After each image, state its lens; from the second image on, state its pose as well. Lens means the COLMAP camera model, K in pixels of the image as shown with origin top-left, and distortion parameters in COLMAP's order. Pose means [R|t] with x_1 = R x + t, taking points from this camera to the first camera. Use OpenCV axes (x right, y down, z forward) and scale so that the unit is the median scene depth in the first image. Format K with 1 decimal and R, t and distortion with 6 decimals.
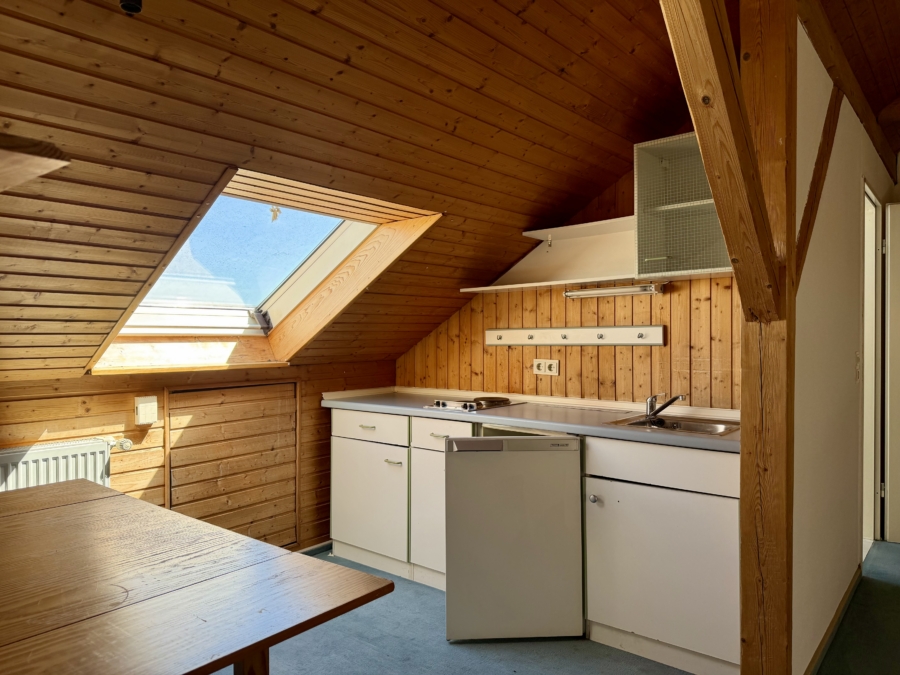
lens RADIAL K [[639.3, 0, 456.4], [0, 639.3, 336.0], [0, 0, 1]] dist [0.054943, -0.063291]
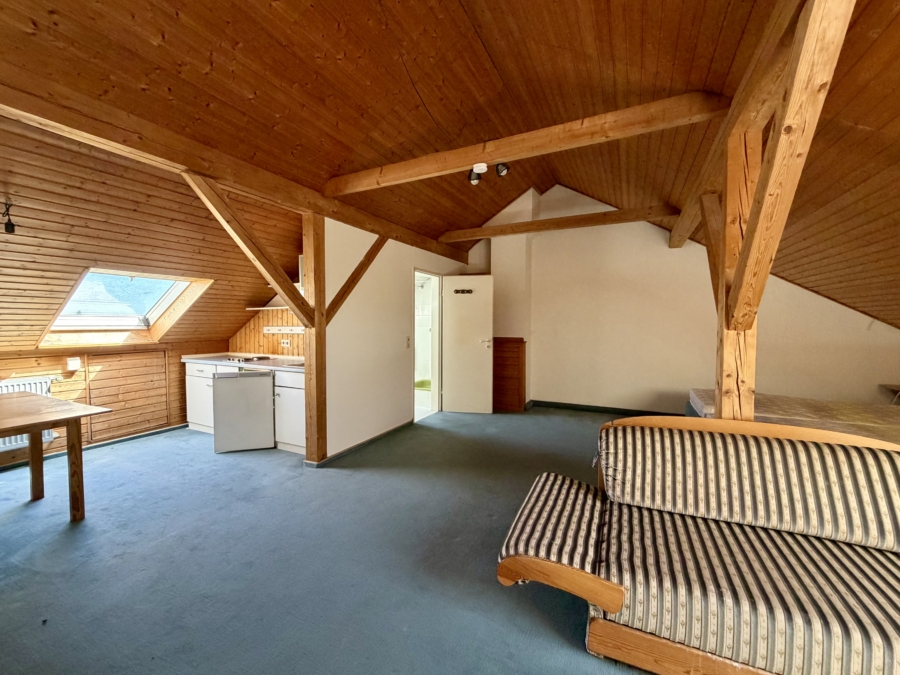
lens RADIAL K [[365.4, 0, 442.9], [0, 365.4, 338.8], [0, 0, 1]] dist [0.000242, -0.000009]
pose [[0.975244, -0.003652, 0.221103, 0.413157], [-0.005941, 0.999070, 0.042708, -0.027464], [-0.221053, -0.042965, 0.974315, -0.430581]]
